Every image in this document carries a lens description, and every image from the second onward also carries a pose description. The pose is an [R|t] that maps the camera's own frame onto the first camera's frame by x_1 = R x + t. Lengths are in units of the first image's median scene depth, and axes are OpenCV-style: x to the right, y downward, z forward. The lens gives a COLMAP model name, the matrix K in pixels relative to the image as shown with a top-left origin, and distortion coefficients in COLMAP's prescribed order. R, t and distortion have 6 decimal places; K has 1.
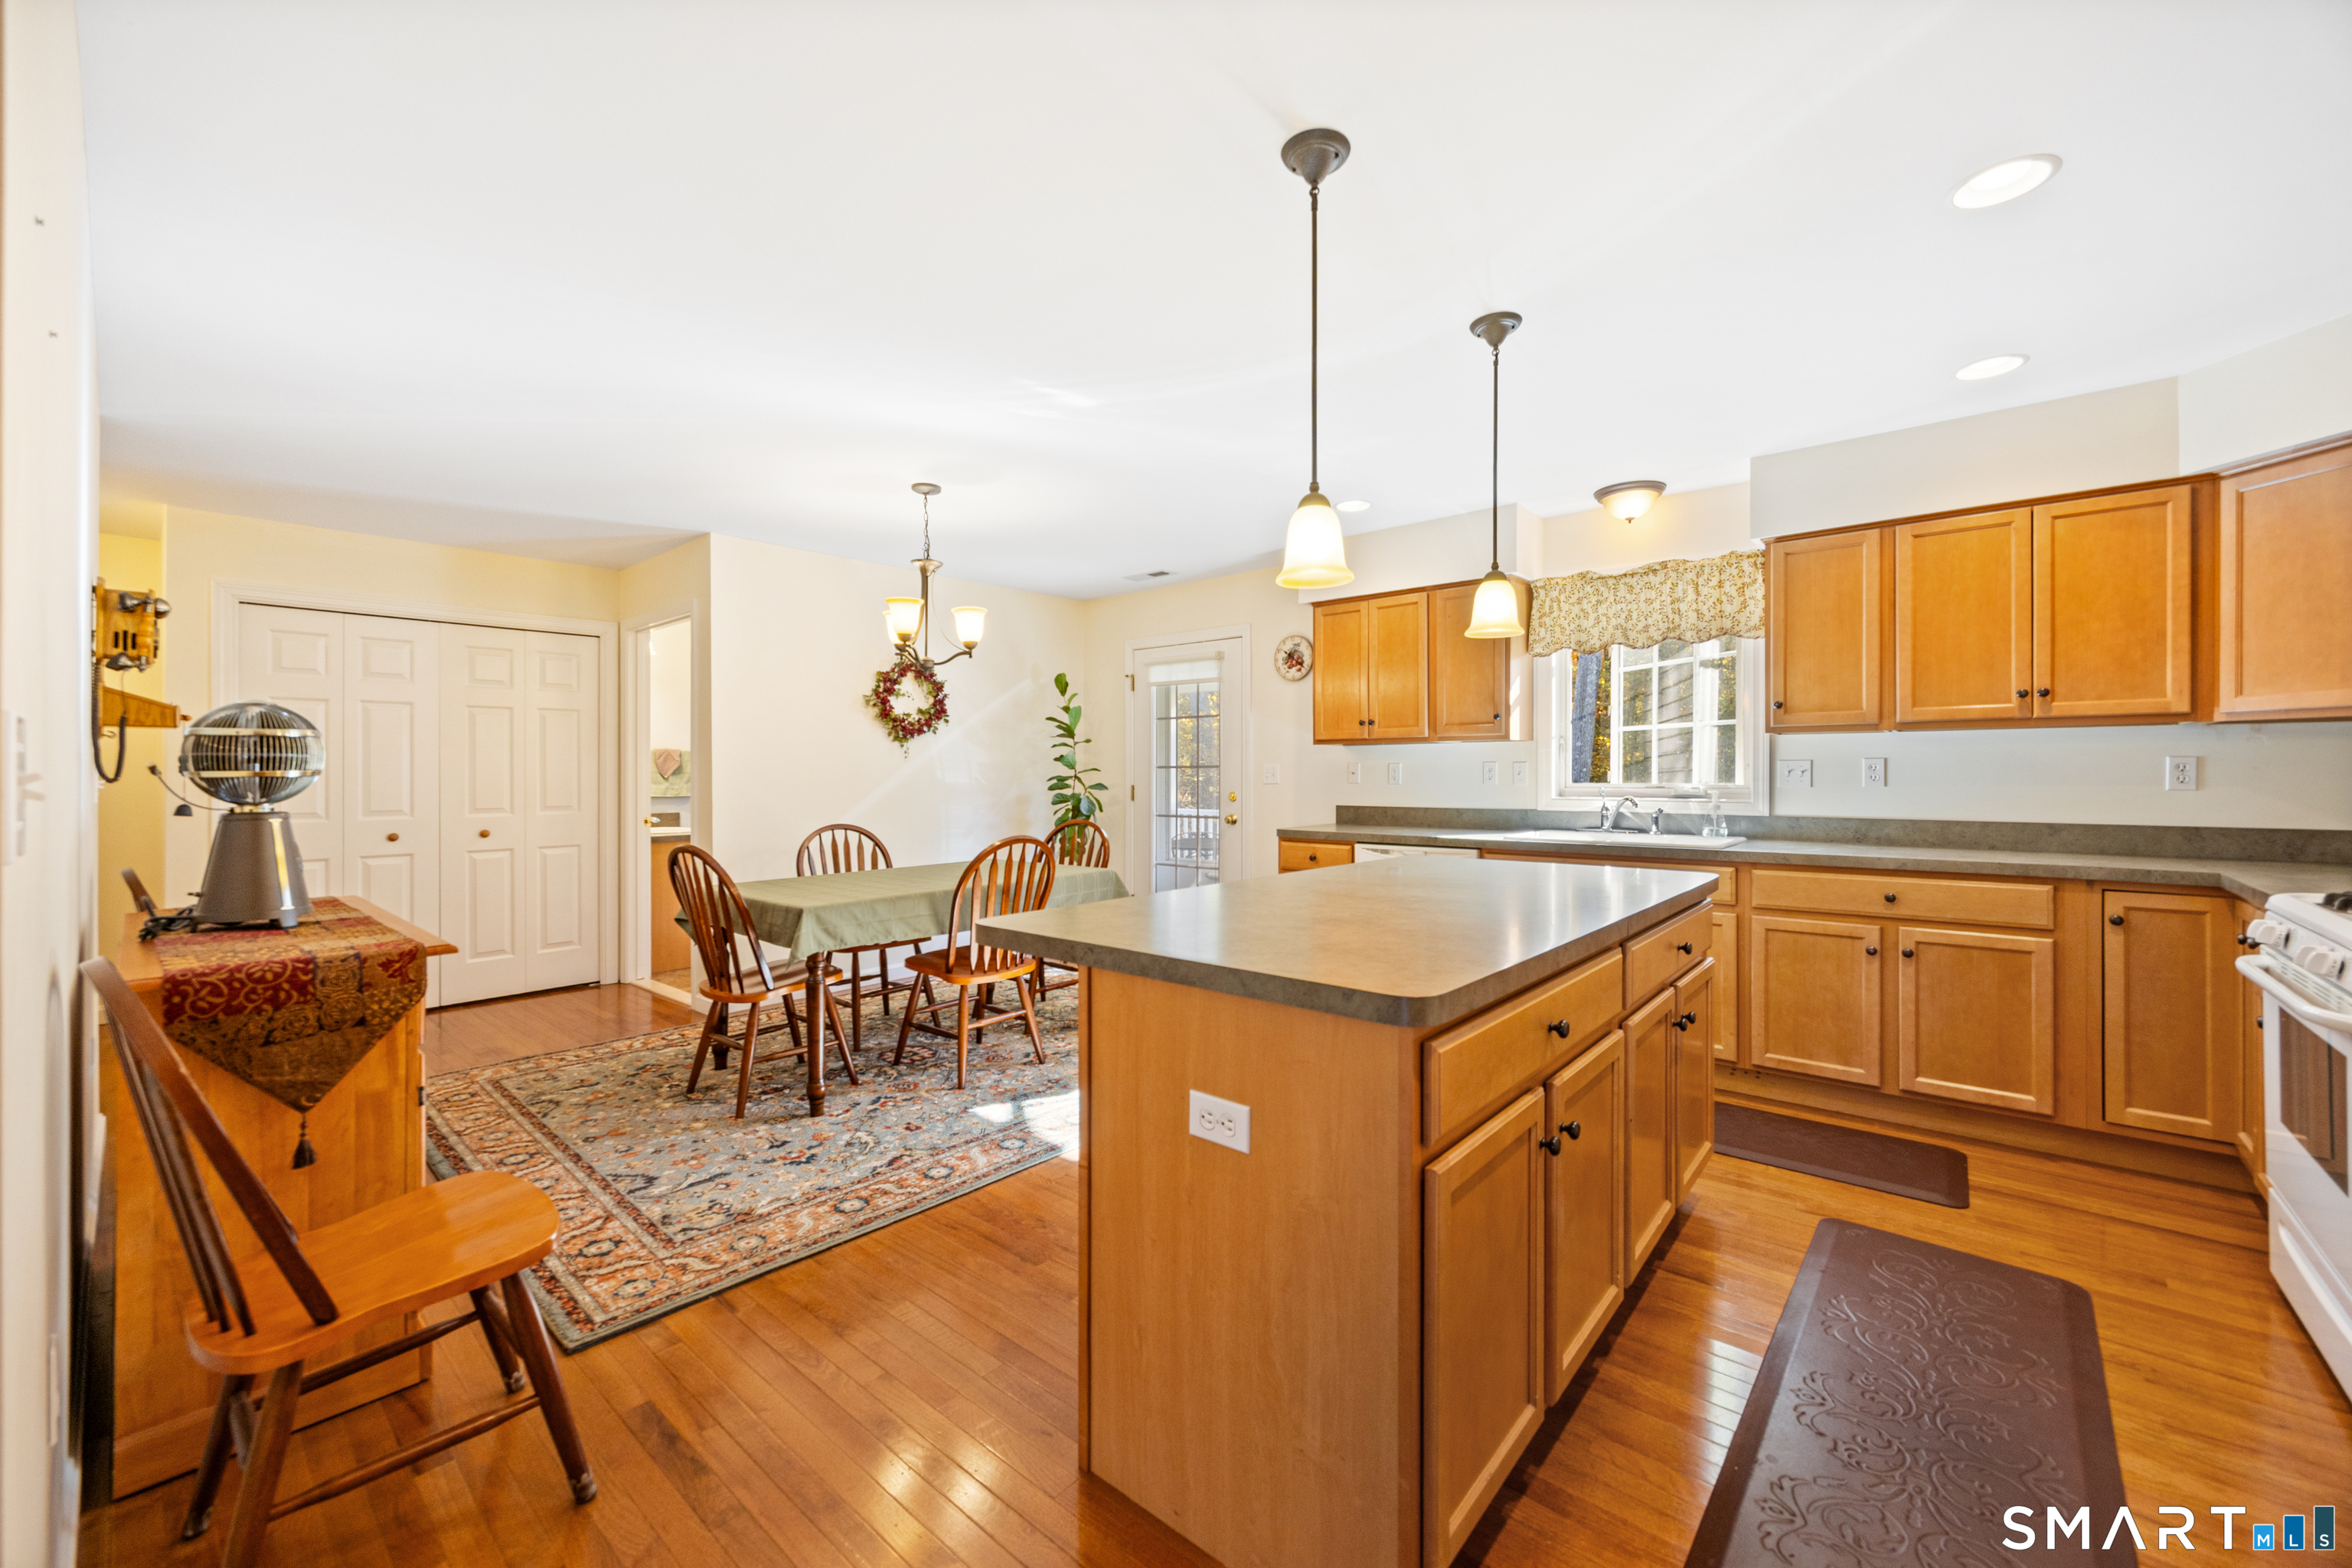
lens RADIAL K [[915.7, 0, 1175.9], [0, 915.7, 772.3], [0, 0, 1]] dist [-0.002309, 0.000680]
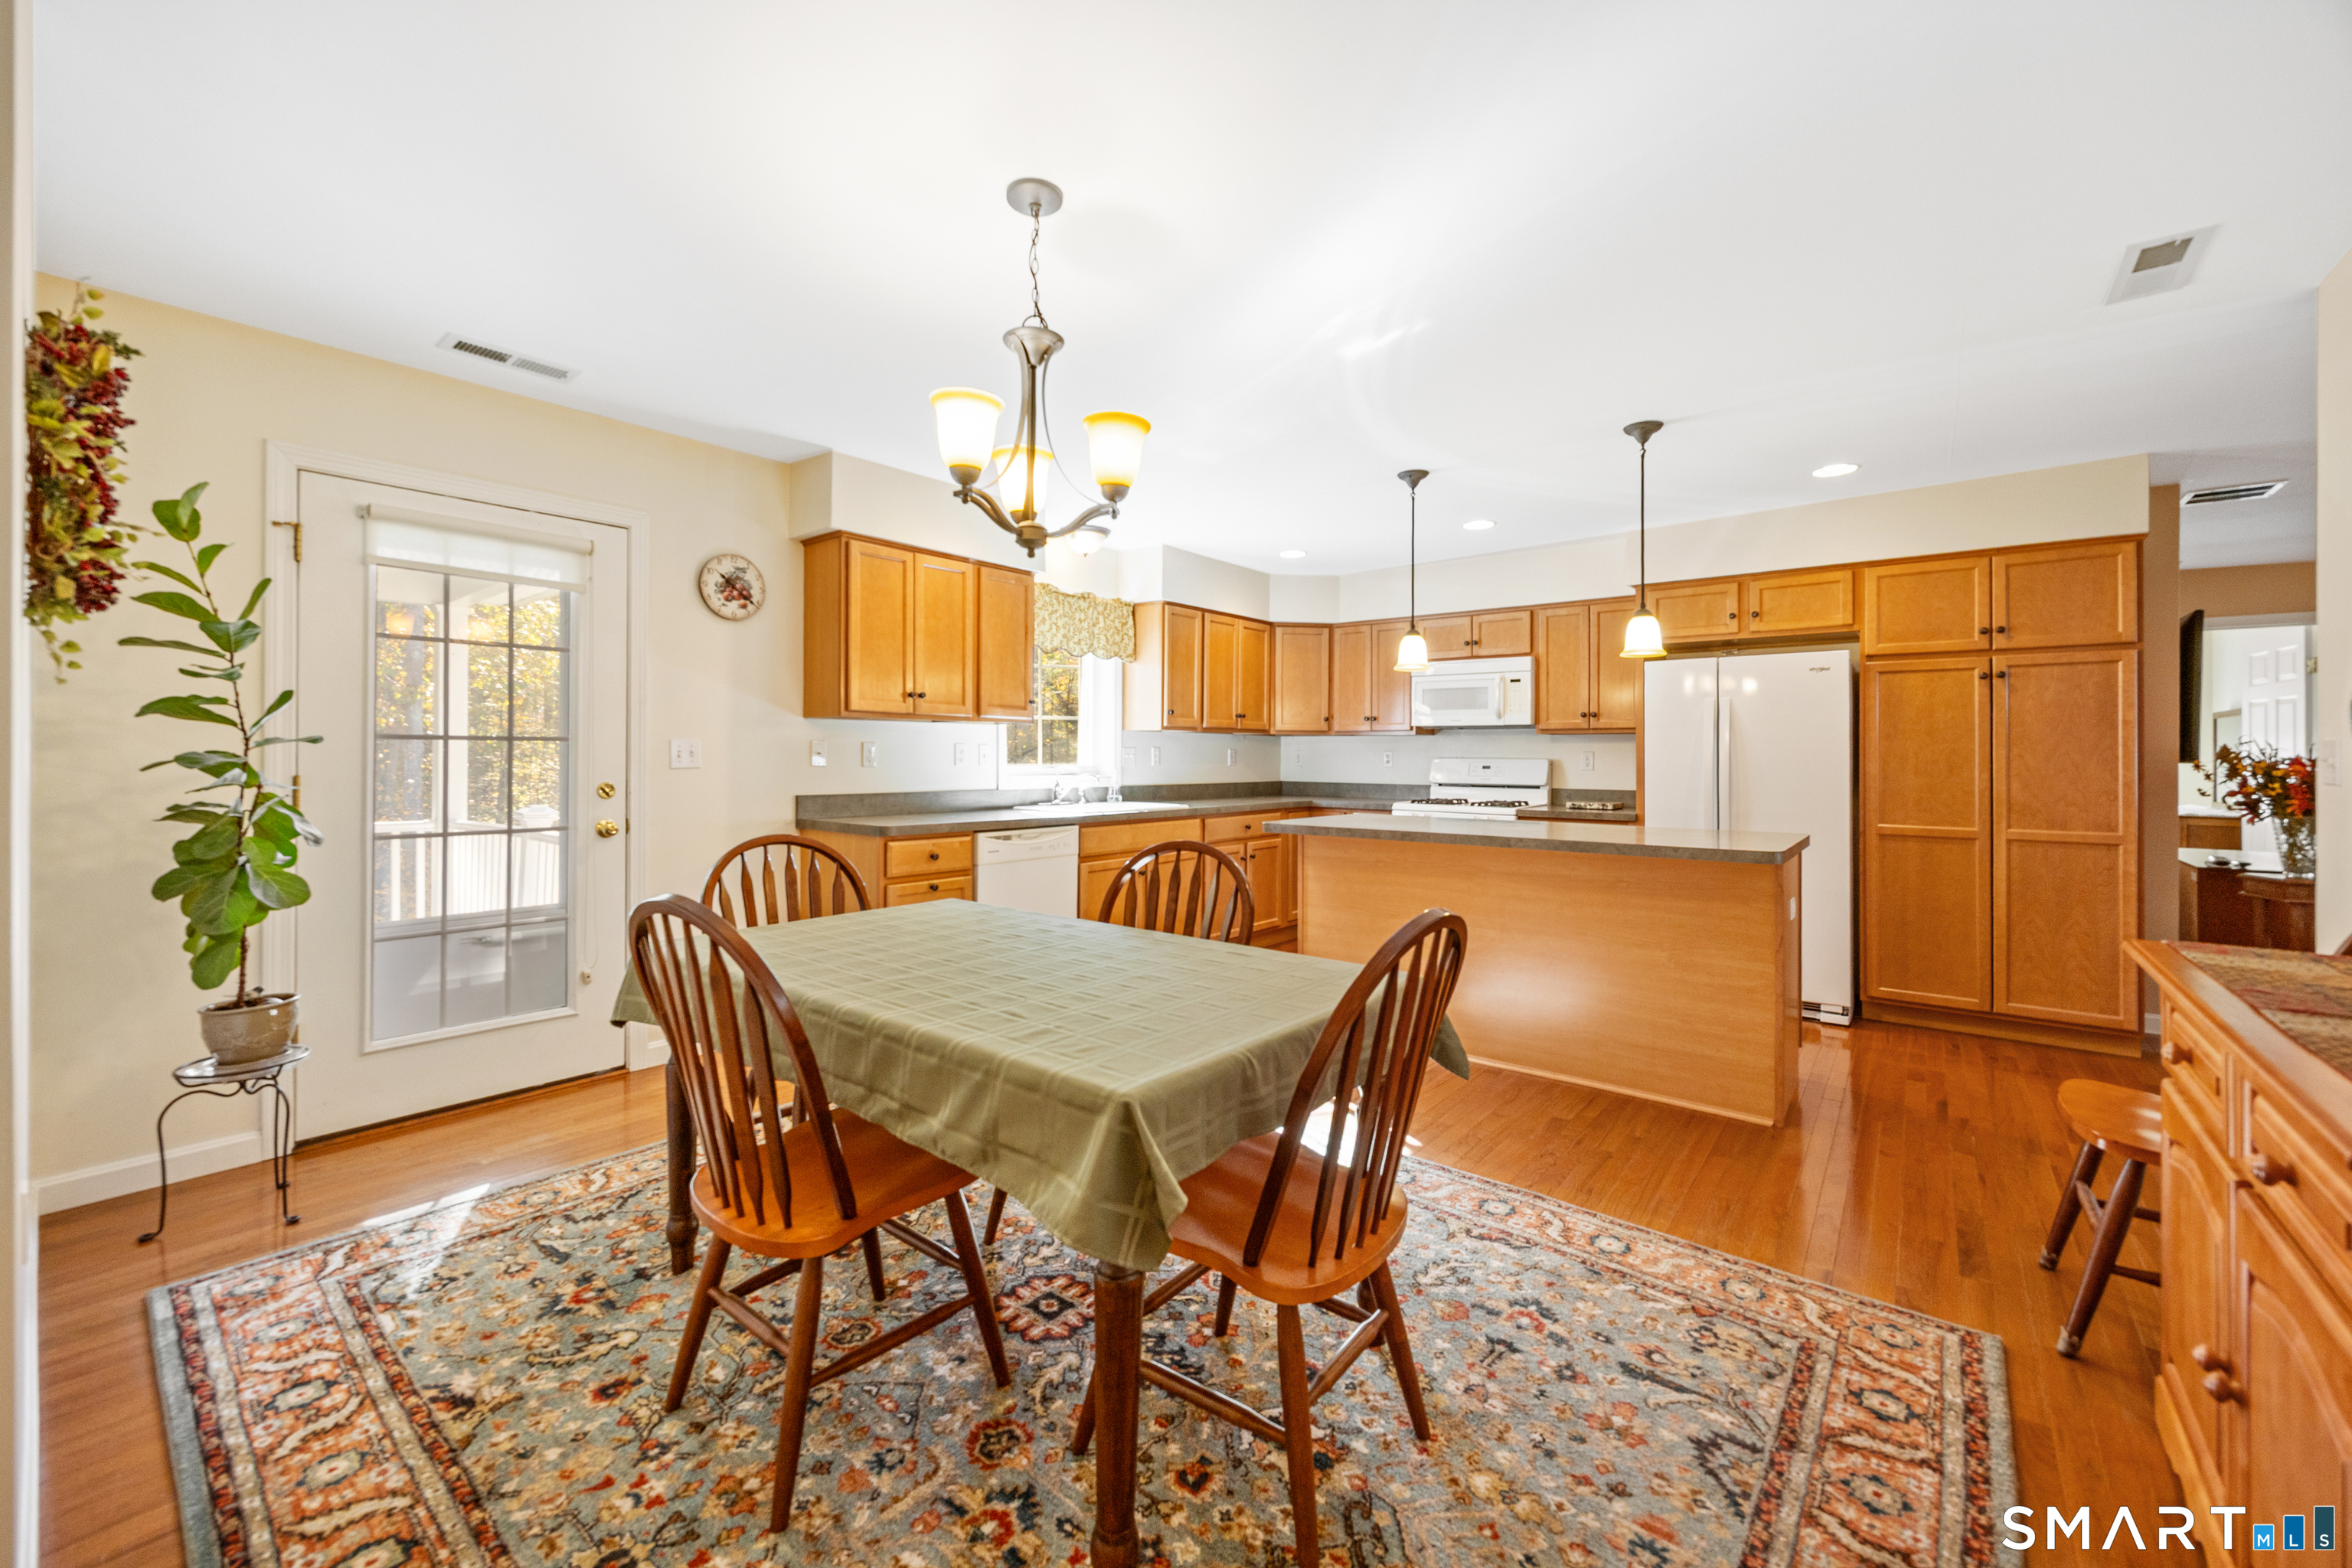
lens RADIAL K [[915.7, 0, 1174.5], [0, 915.7, 771.9], [0, 0, 1]] dist [-0.002309, 0.000680]
pose [[-0.025394, -0.012648, 0.999598, -0.999291], [-0.005744, 0.999905, 0.012506, 0.008327], [-0.999661, -0.005424, -0.025464, 1.184940]]
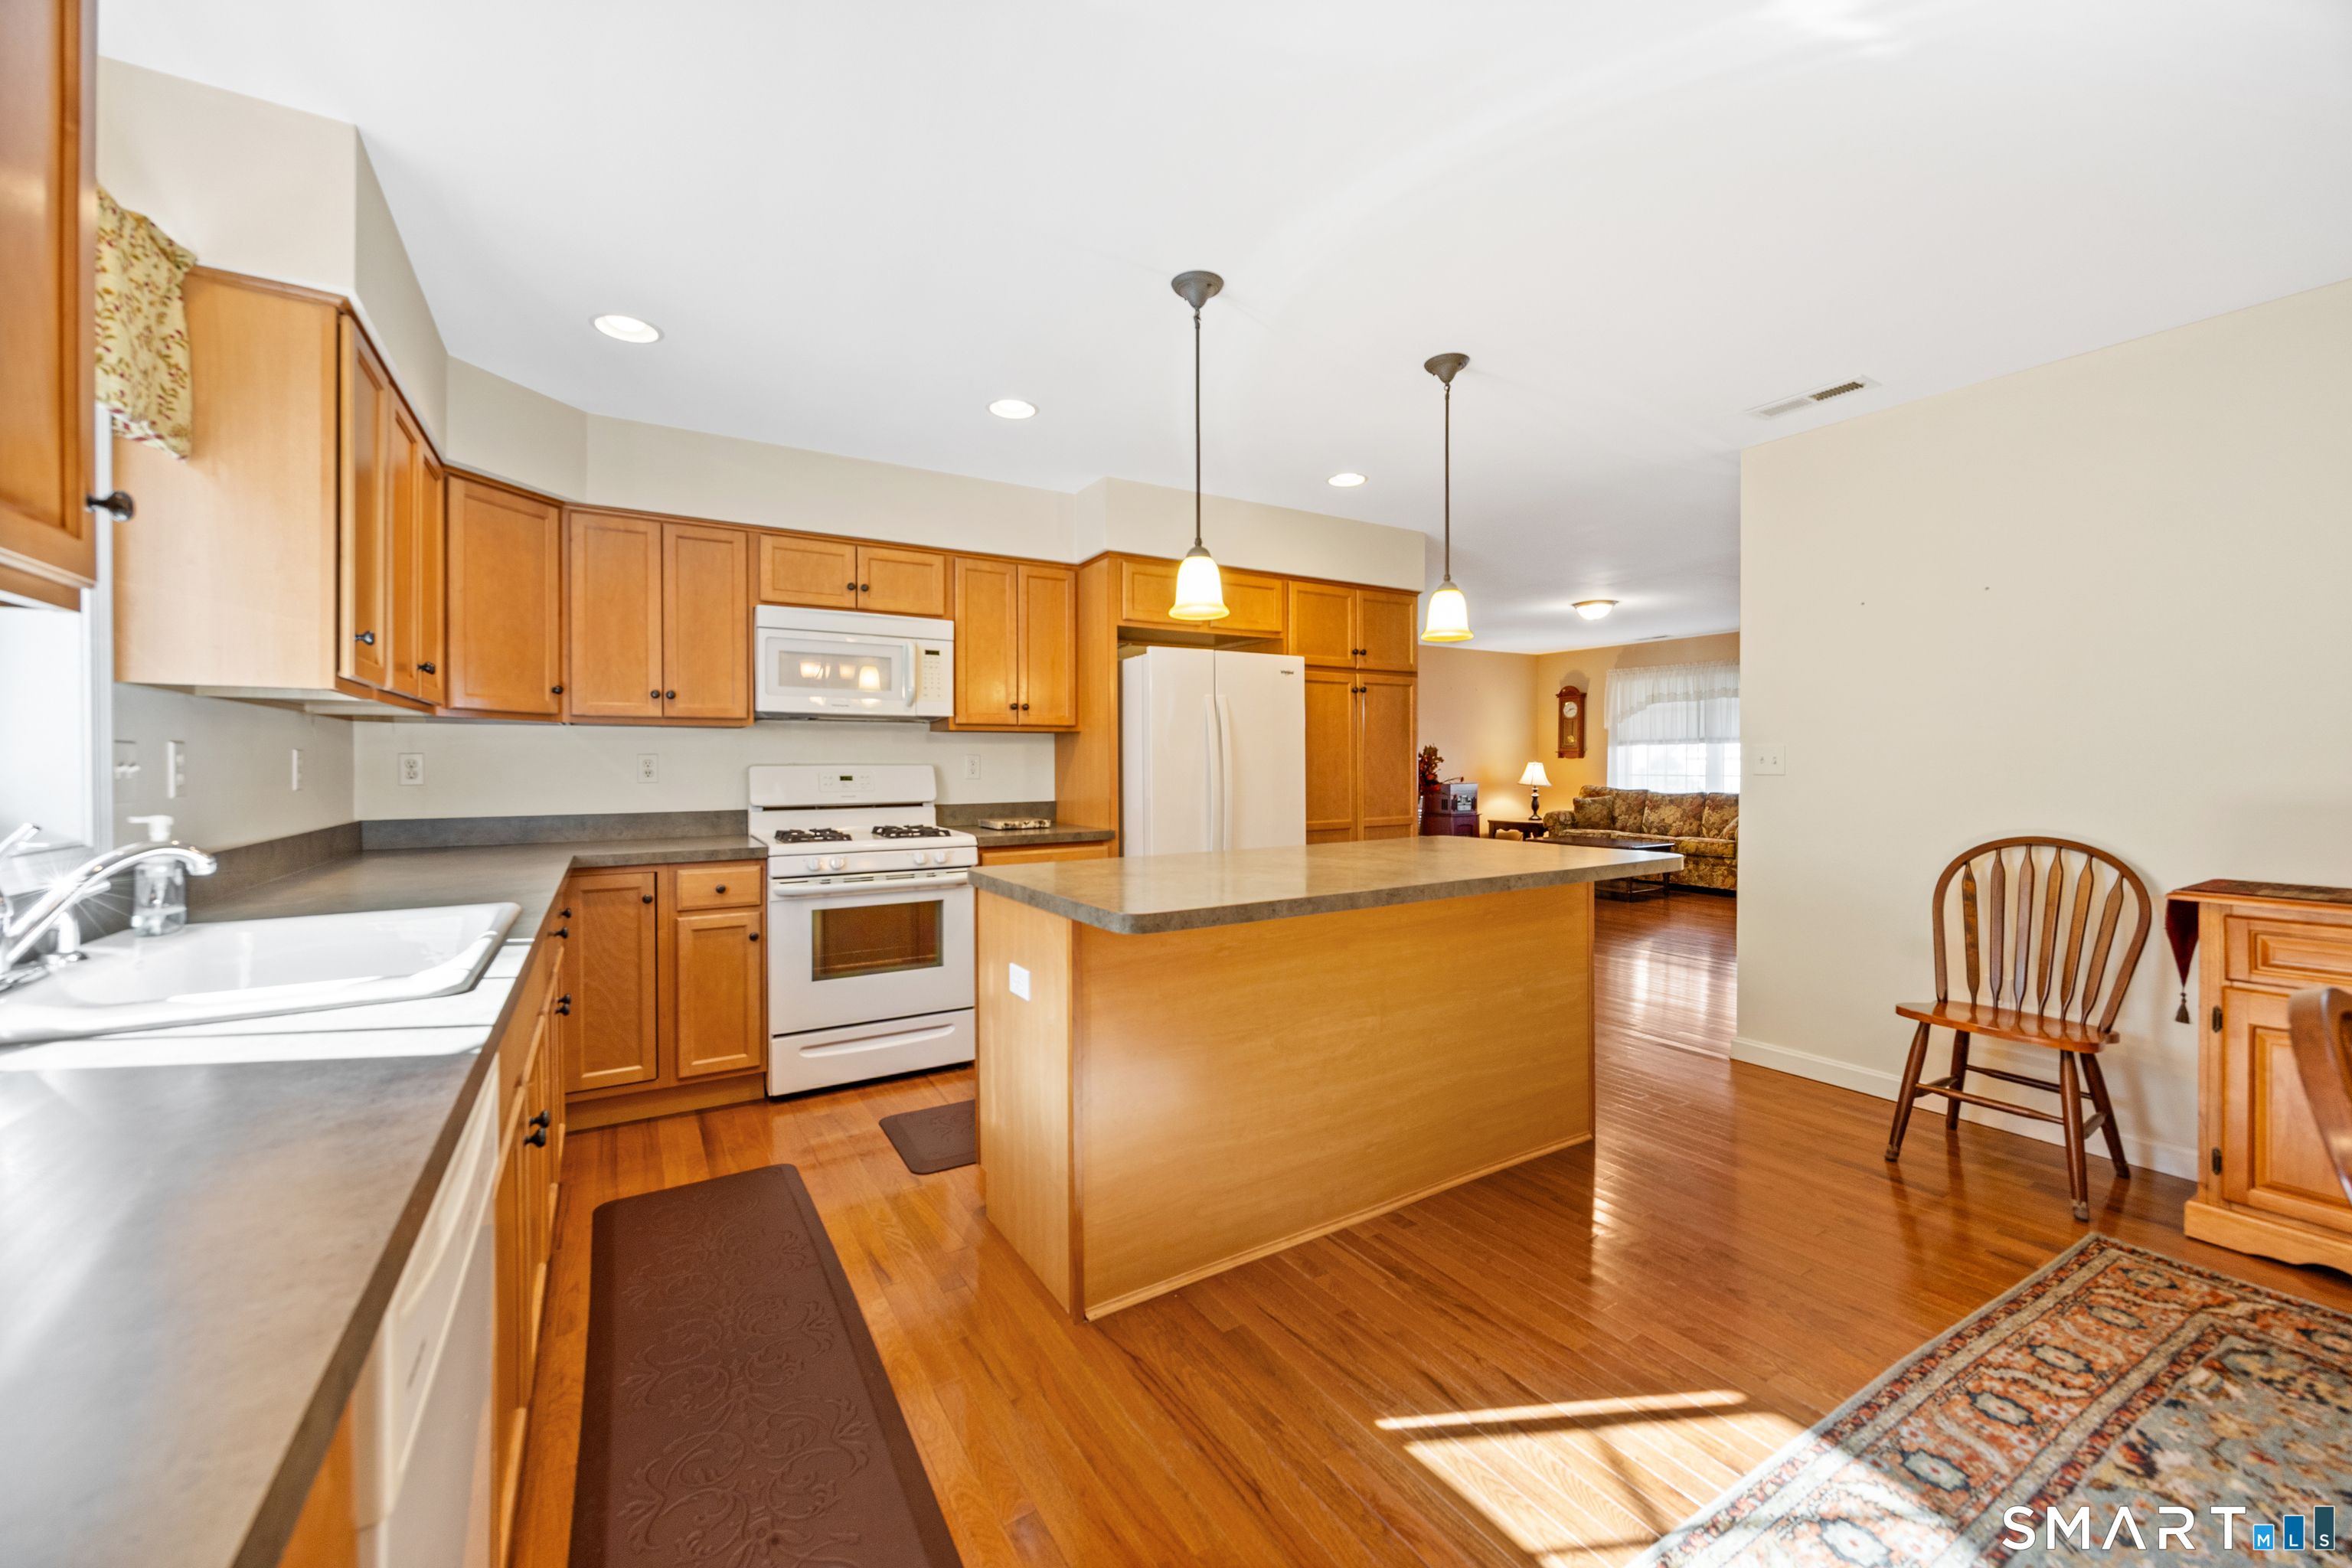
lens RADIAL K [[915.7, 0, 1168.2], [0, 915.7, 779.8], [0, 0, 1]] dist [-0.002309, 0.000680]
pose [[-0.949279, 0.002777, 0.314424, 0.066685], [0.008859, 0.999800, 0.017915, 0.001494], [-0.314312, 0.019792, -0.949114, 1.550384]]
